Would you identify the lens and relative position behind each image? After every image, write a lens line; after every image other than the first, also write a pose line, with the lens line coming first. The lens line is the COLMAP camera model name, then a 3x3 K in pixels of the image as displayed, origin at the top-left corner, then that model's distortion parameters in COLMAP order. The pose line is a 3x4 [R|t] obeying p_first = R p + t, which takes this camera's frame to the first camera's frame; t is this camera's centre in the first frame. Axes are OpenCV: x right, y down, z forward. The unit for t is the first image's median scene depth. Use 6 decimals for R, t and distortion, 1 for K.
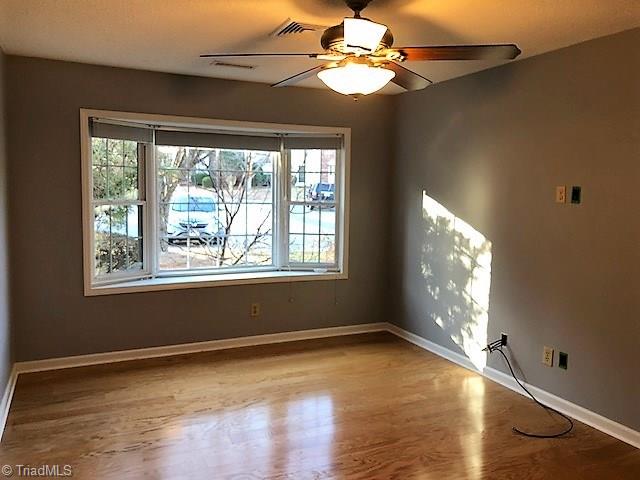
lens RADIAL K [[522.4, 0, 323.5], [0, 522.4, 234.5], [0, 0, 1]] dist [0.023009, -0.009844]
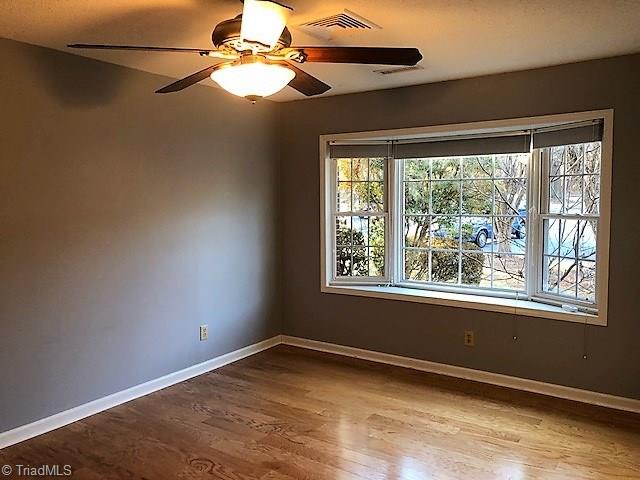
lens RADIAL K [[506.1, 0, 320.0], [0, 506.1, 240.0], [0, 0, 1]] dist [0.012586, -0.002167]
pose [[0.521978, 0.047979, -0.851608, 0.497985], [-0.062965, 0.997860, 0.017625, -0.020270], [0.850632, 0.044421, 0.523882, 0.378382]]
